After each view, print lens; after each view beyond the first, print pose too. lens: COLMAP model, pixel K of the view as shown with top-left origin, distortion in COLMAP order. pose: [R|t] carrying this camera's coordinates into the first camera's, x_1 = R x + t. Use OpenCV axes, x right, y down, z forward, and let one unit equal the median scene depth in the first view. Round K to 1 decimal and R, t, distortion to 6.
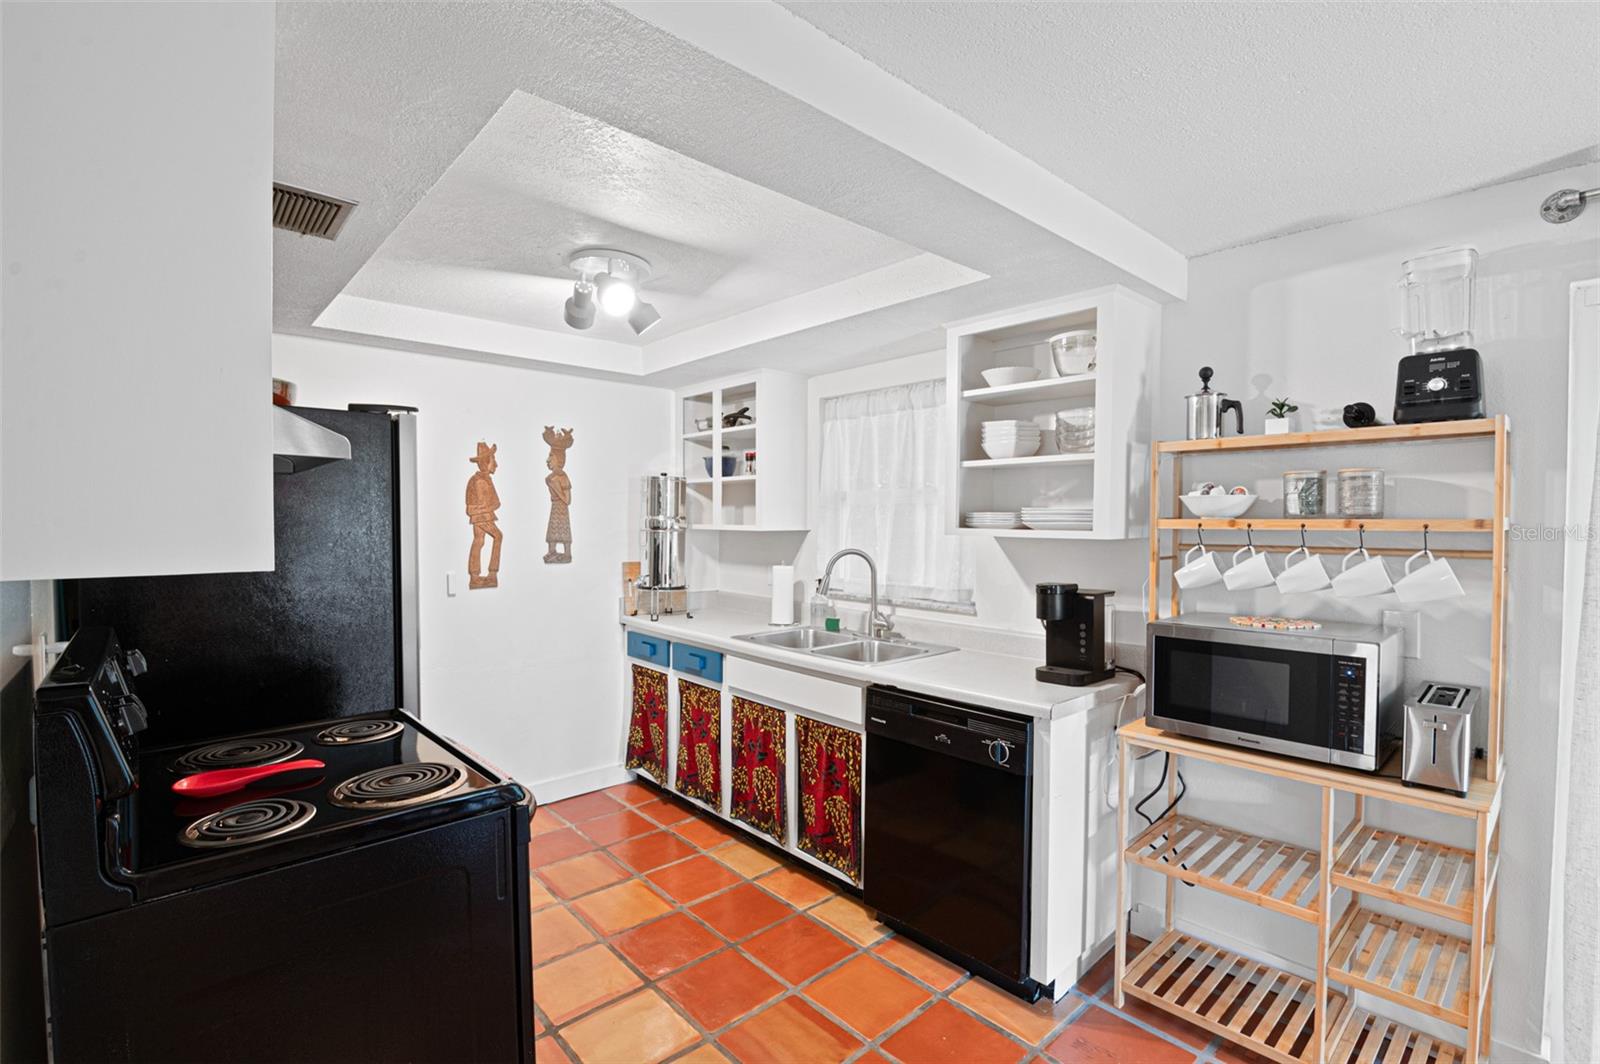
lens RADIAL K [[740.6, 0, 784.7], [0, 740.6, 537.6], [0, 0, 1]] dist [-0.003501, -0.019061]
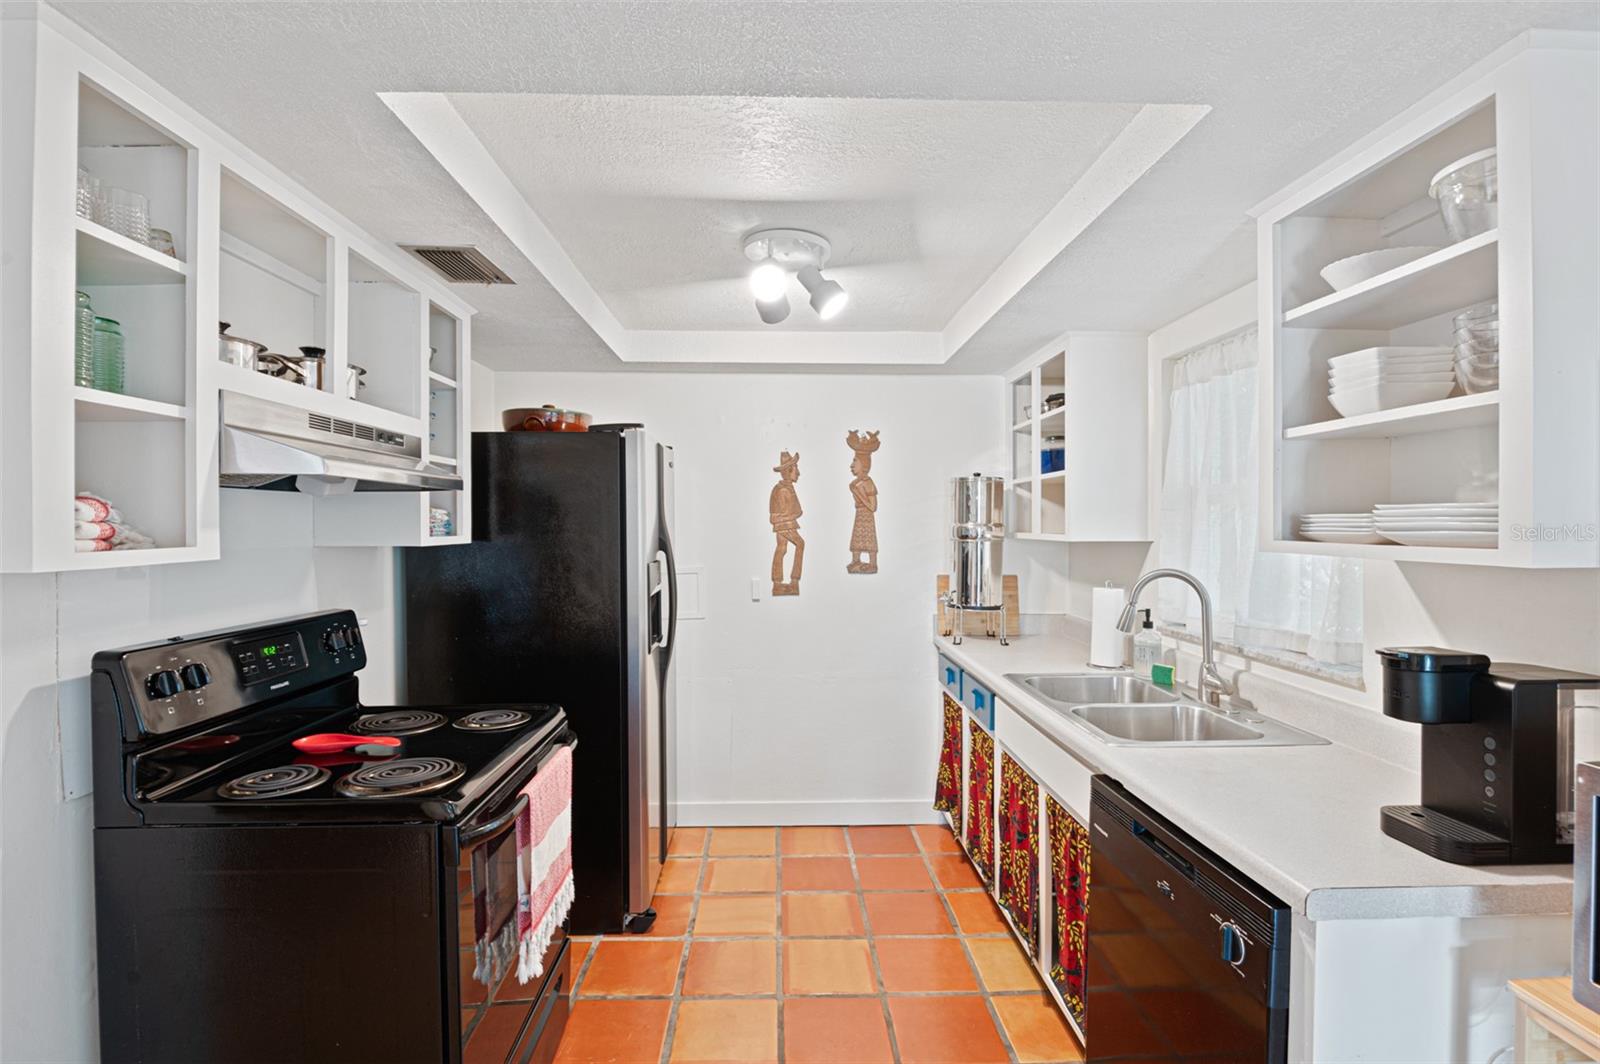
lens RADIAL K [[742.1, 0, 781.0], [0, 742.1, 526.6], [0, 0, 1]] dist [0.000728, -0.011255]
pose [[0.759881, -0.002995, -0.650056, 0.249276], [-0.013291, 0.999709, -0.020142, -0.005074], [0.649927, 0.023945, 0.759619, 0.221734]]
